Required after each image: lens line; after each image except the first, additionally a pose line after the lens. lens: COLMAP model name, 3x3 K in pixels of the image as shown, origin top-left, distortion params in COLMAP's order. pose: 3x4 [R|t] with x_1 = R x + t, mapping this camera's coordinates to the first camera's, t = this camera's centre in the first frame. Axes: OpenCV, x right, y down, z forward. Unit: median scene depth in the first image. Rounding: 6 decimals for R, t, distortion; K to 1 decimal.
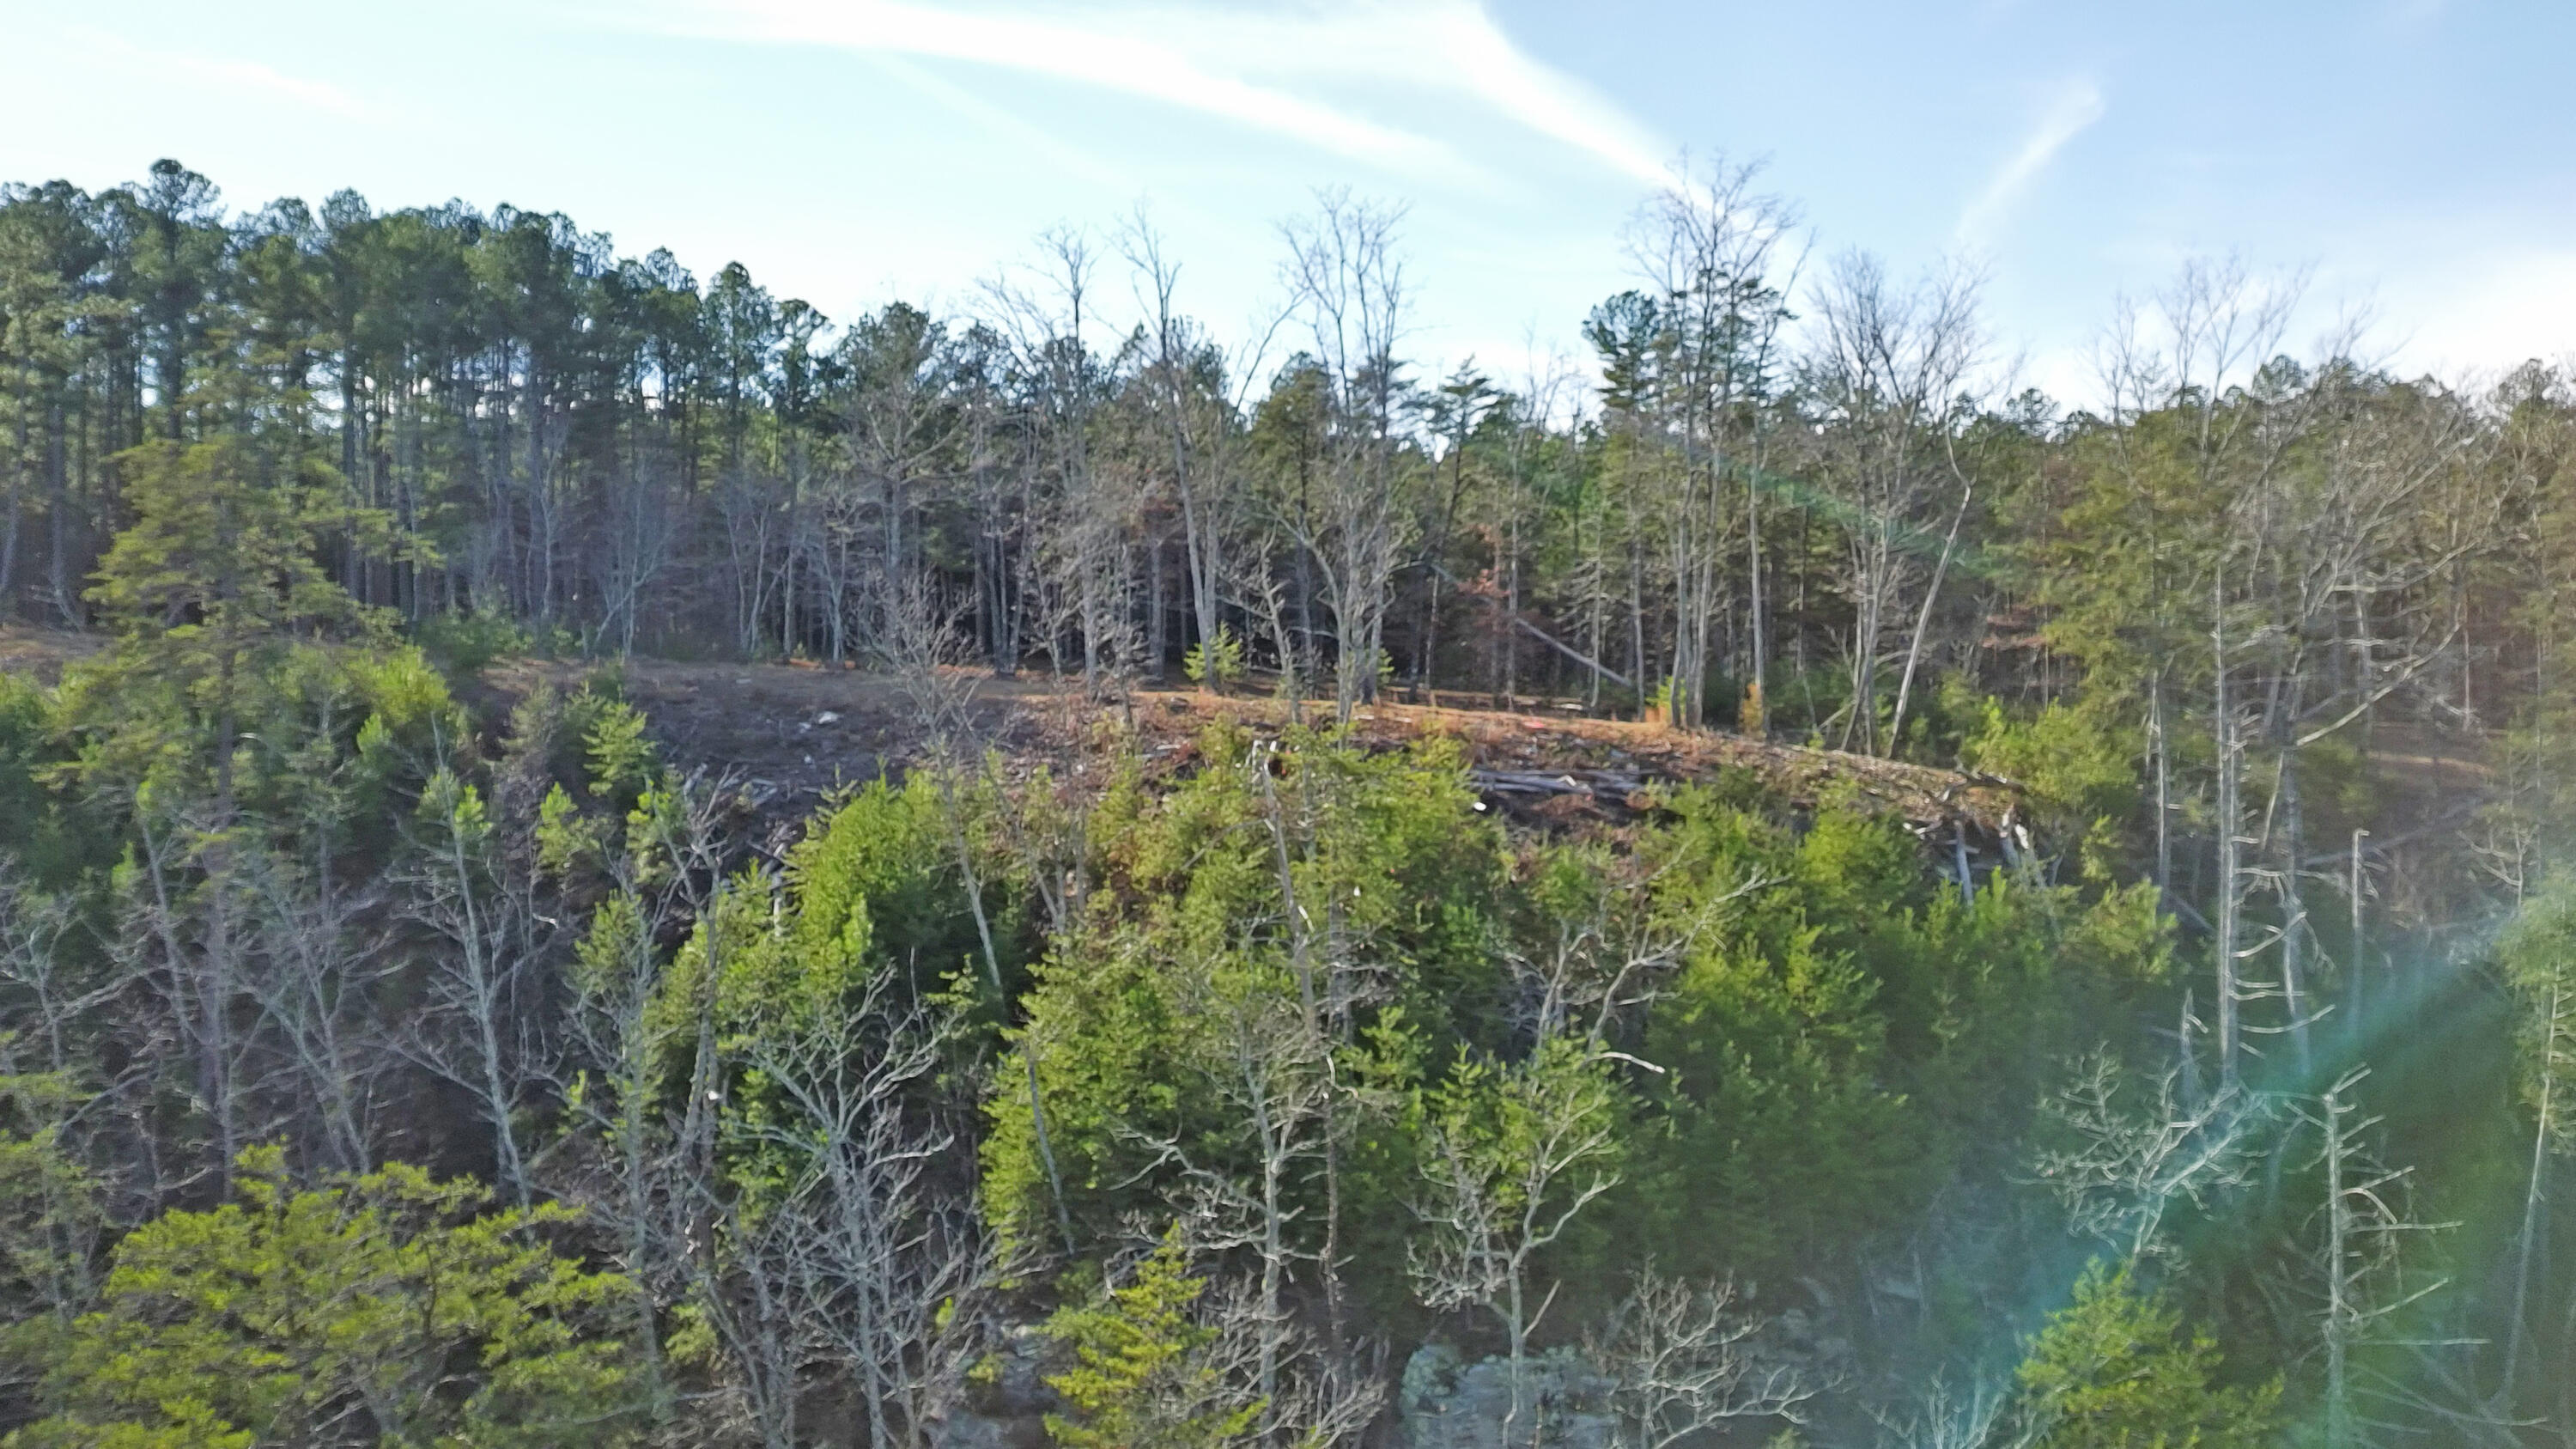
lens RADIAL K [[2013.9, 0, 1267.0], [0, 2013.9, 726.6], [0, 0, 1]] dist [0.070330, -0.075689]
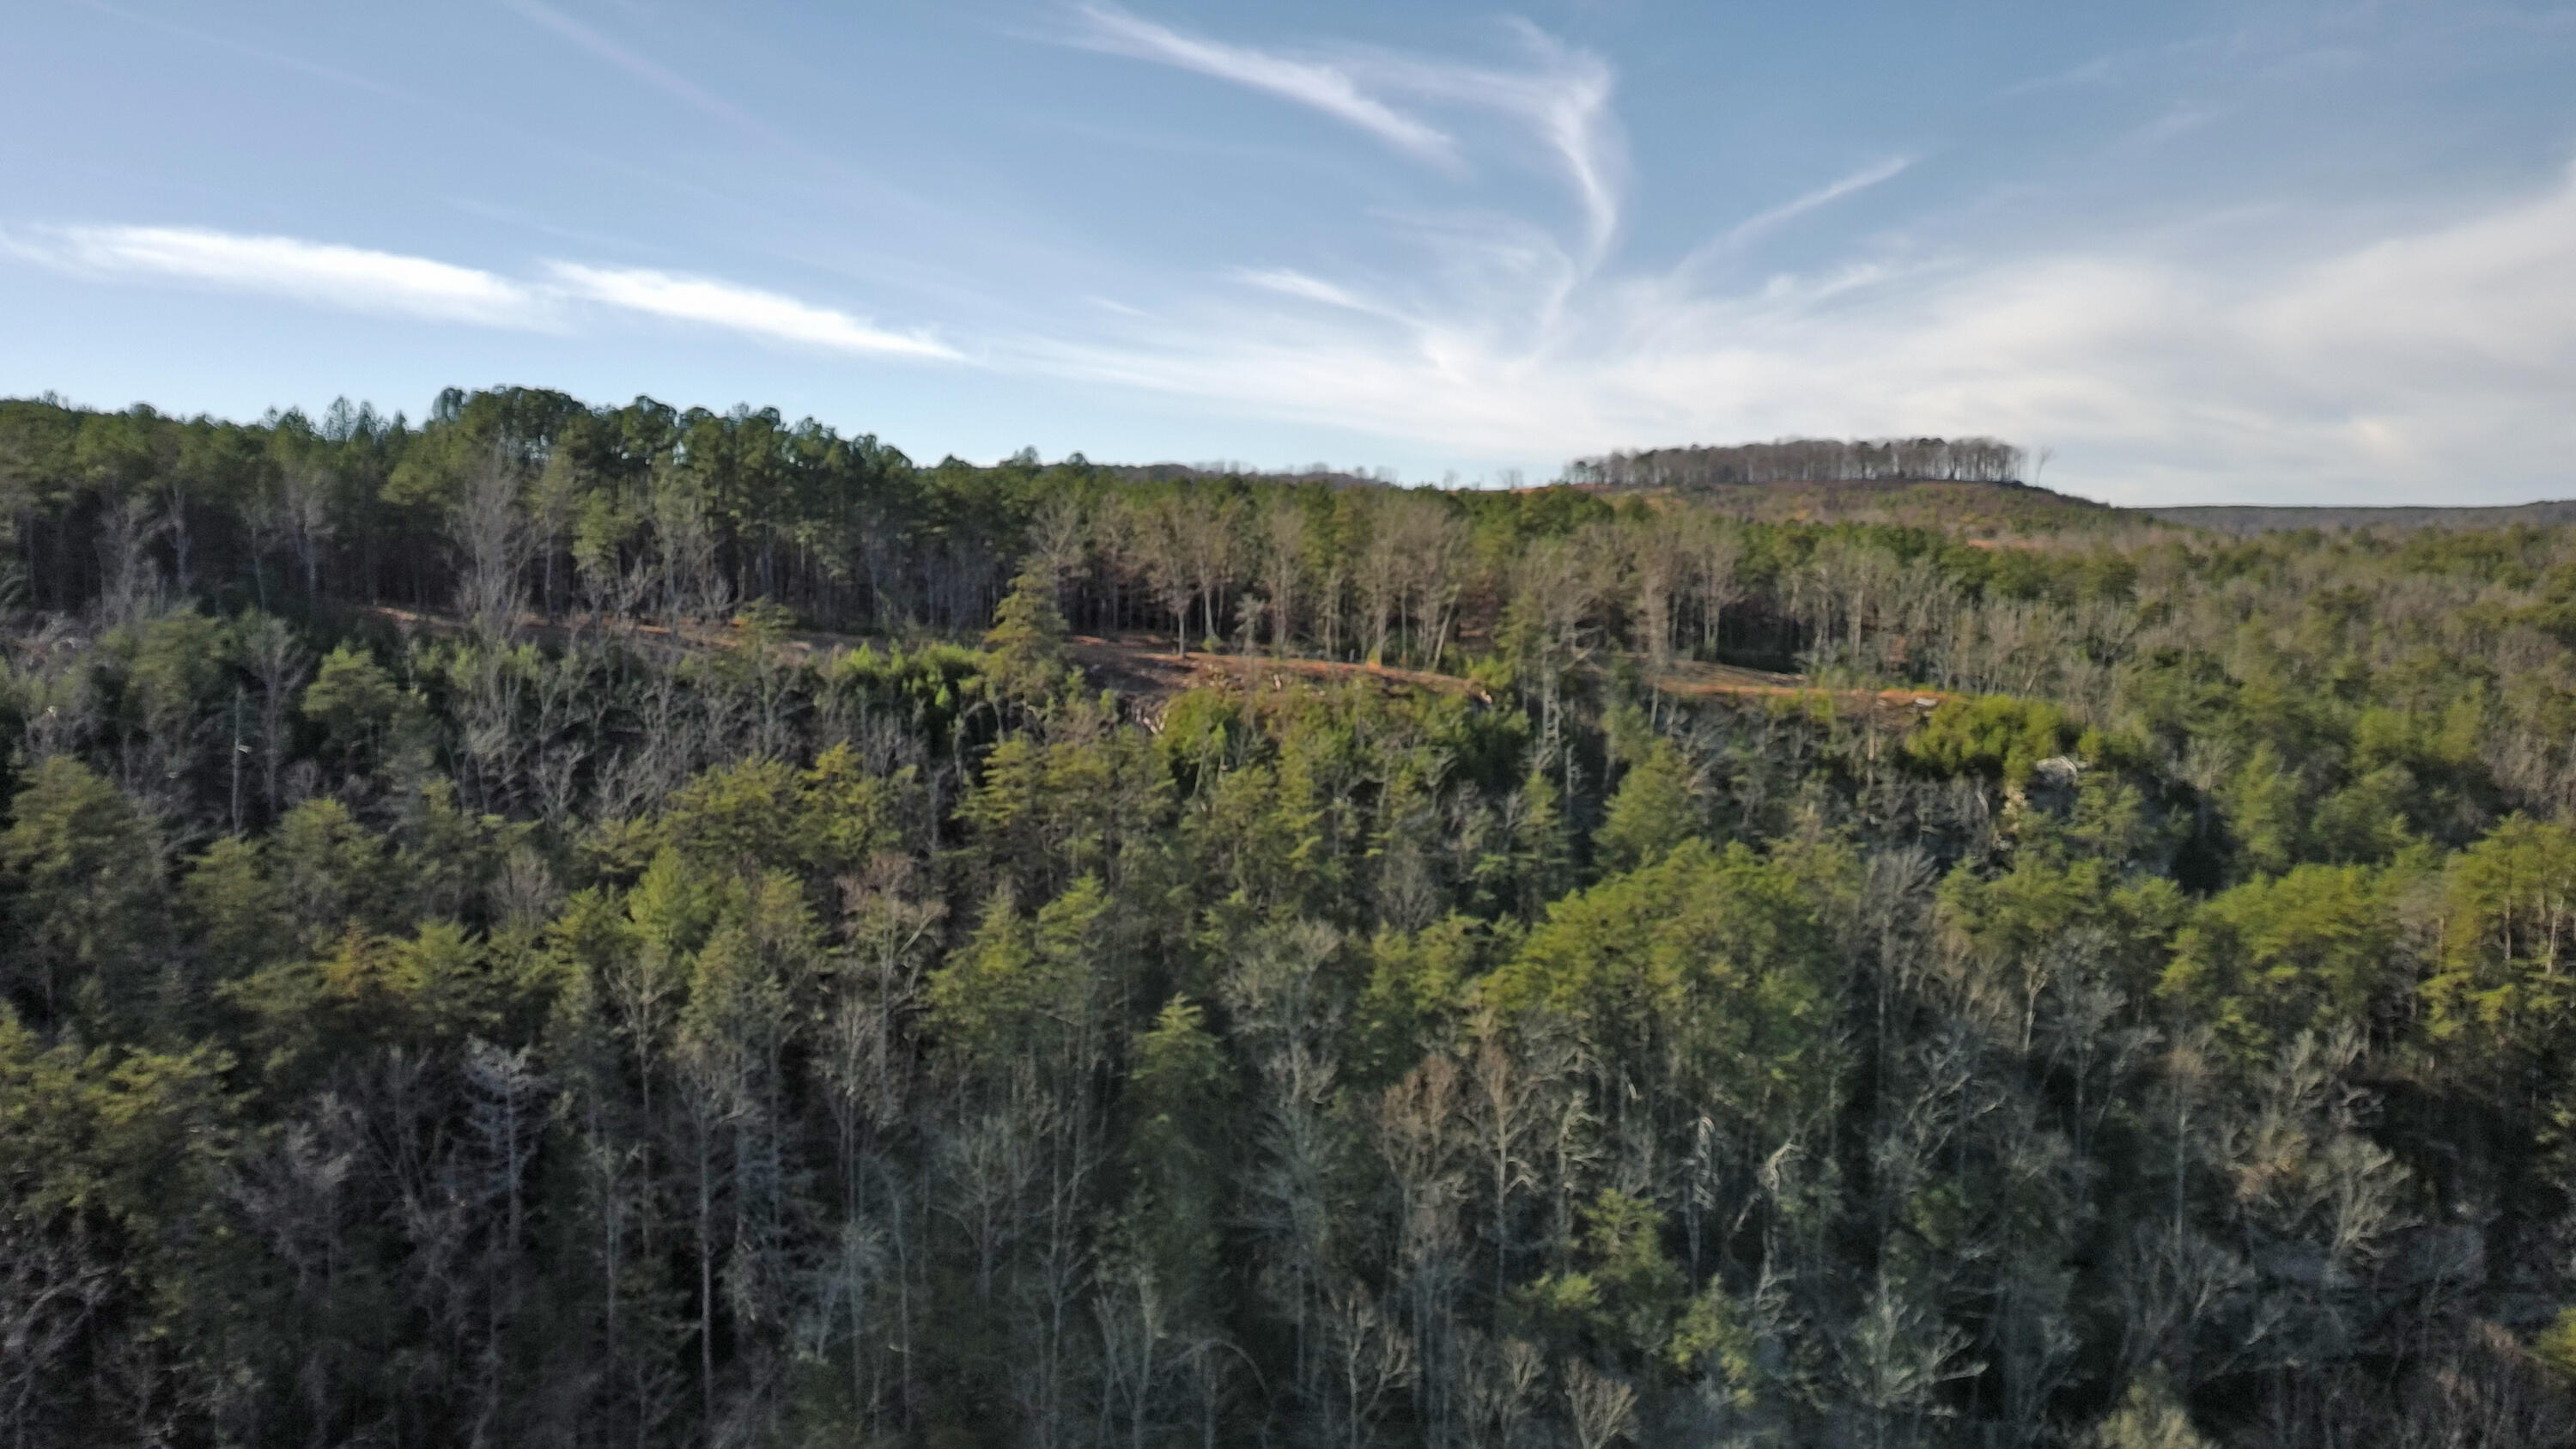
lens RADIAL K [[2013.9, 0, 1287.4], [0, 2013.9, 715.0], [0, 0, 1]] dist [0.070330, -0.075689]
pose [[0.933952, -0.019165, 0.356884, -1.241825], [0.004219, 0.999083, 0.042610, -0.069298], [-0.357373, -0.038290, 0.933177, -2.209414]]
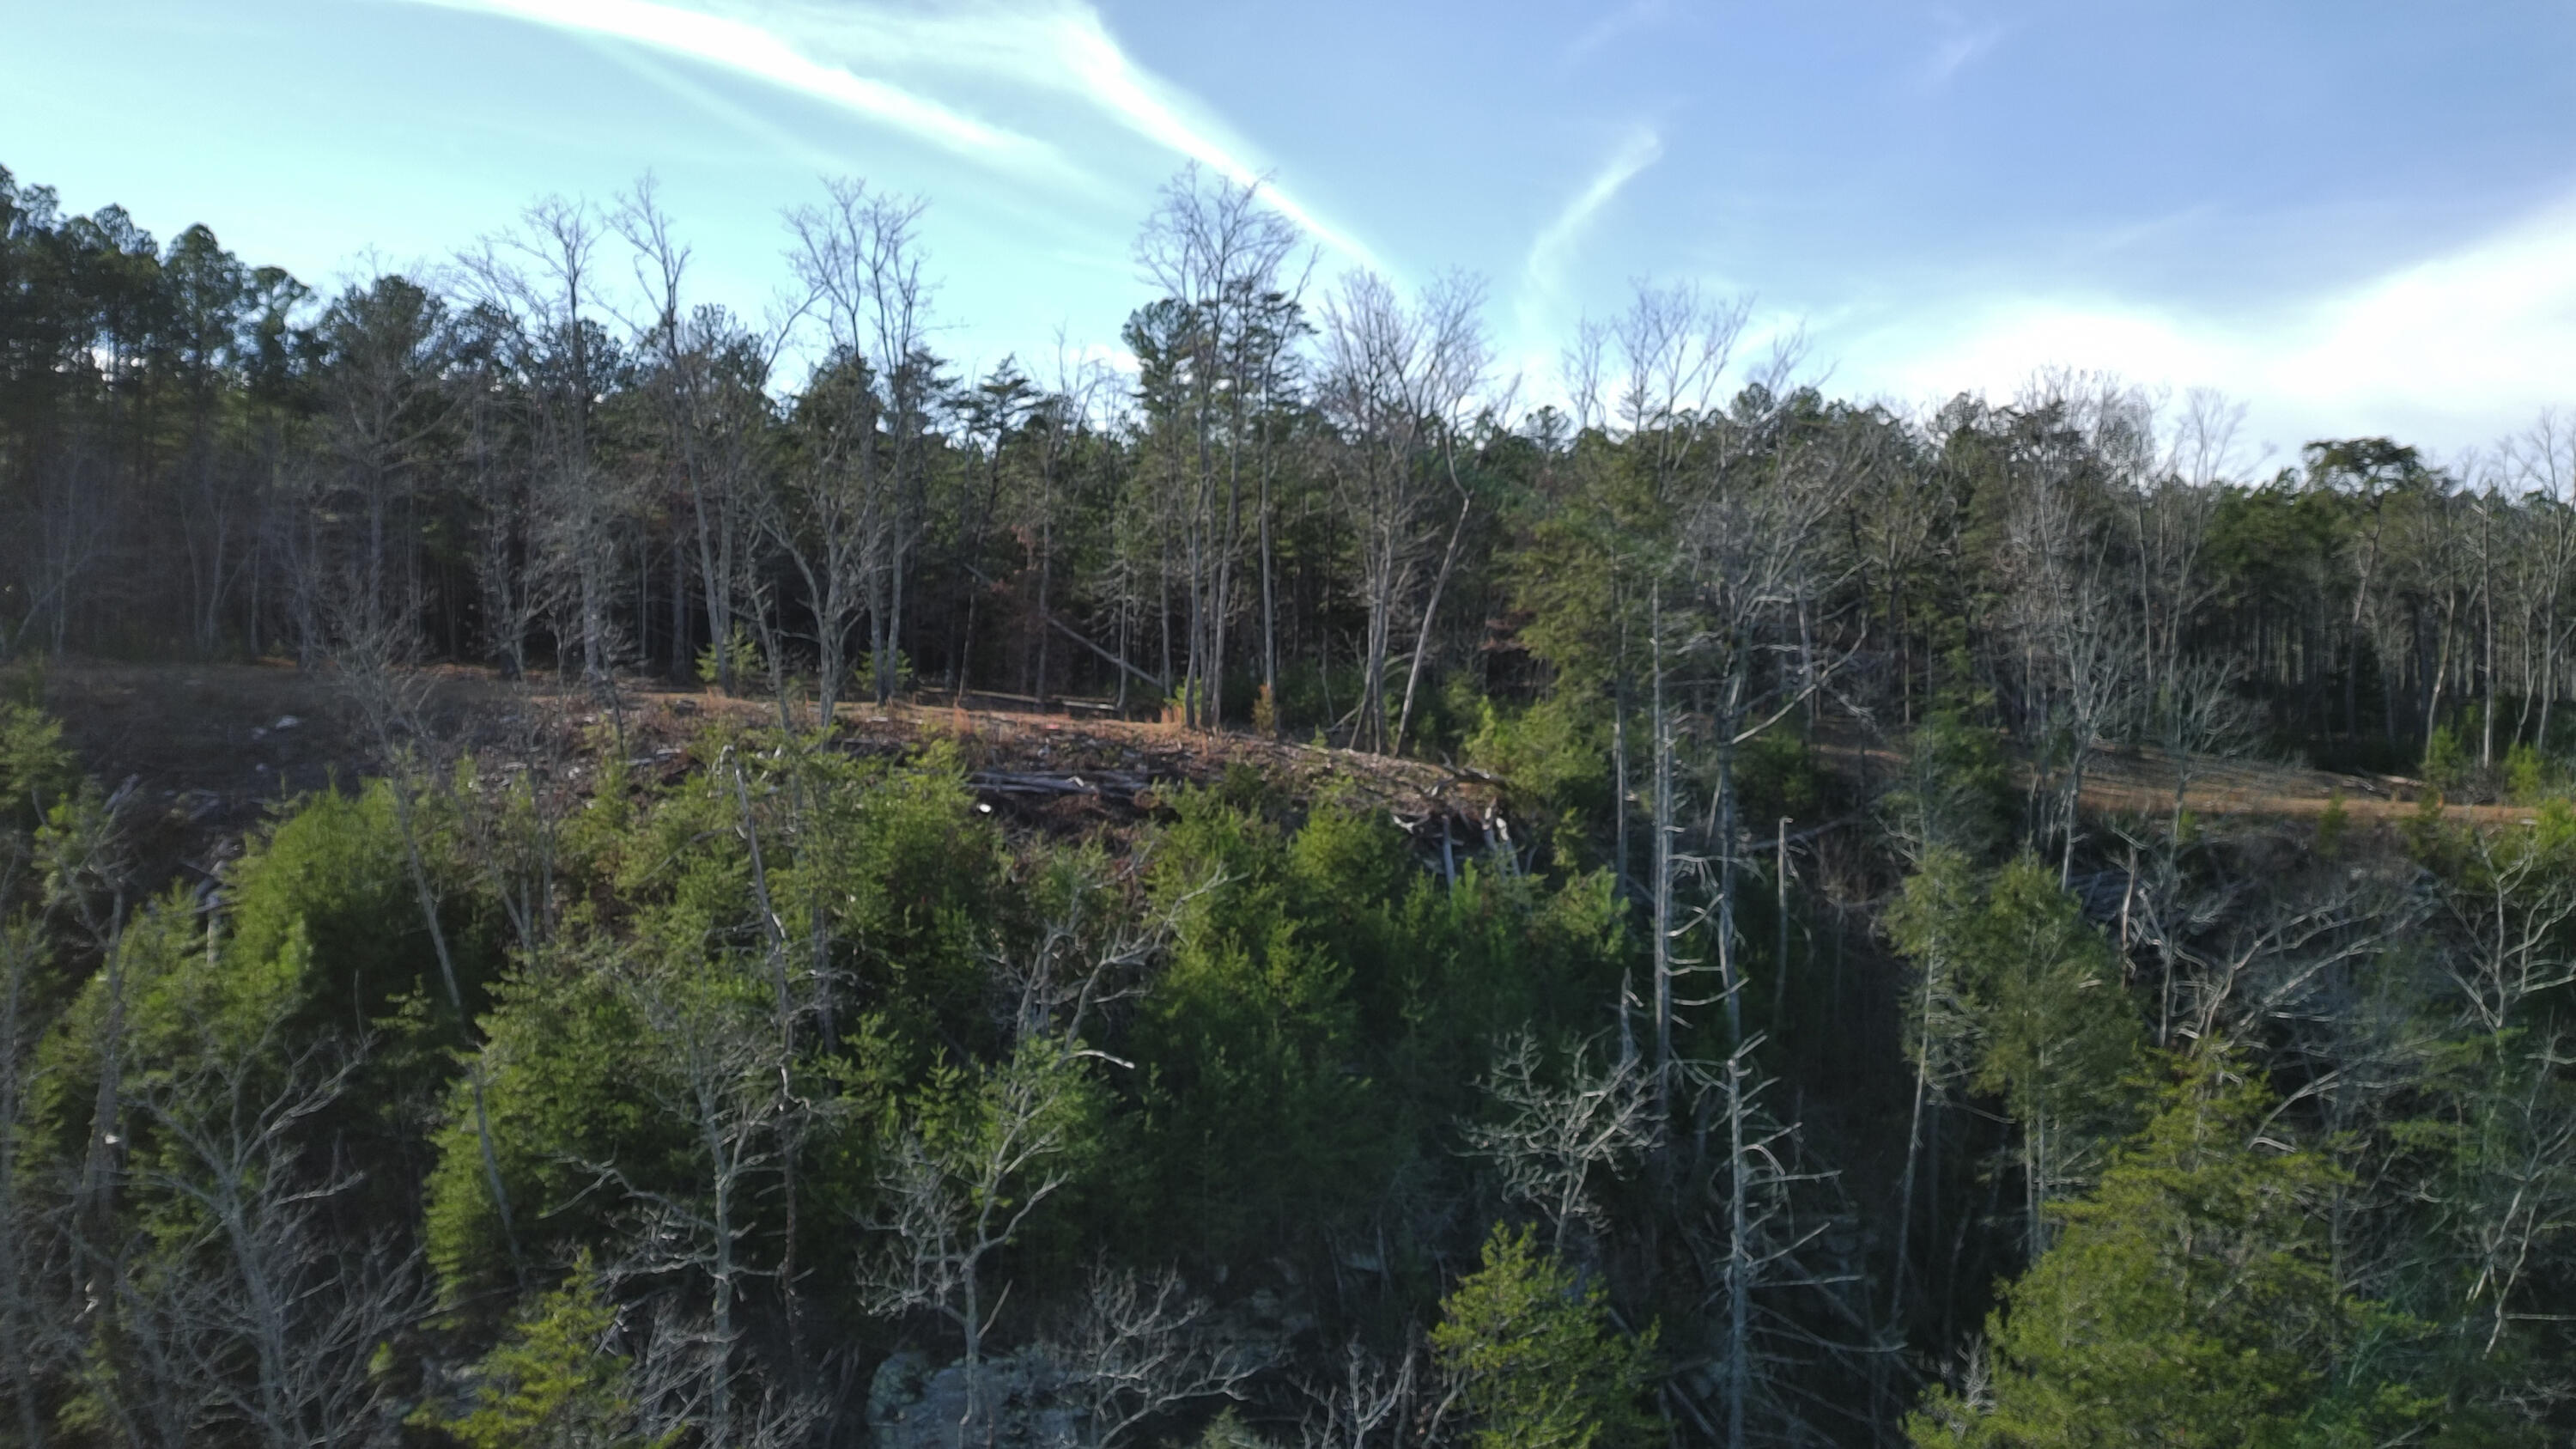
lens RADIAL K [[2013.9, 0, 1284.1], [0, 2013.9, 710.8], [0, 0, 1]] dist [0.070330, -0.075689]
pose [[0.977051, -0.003987, 0.212970, 0.035989], [0.005449, 0.999965, -0.006279, -0.001569], [-0.212938, 0.007295, 0.977039, -0.009573]]
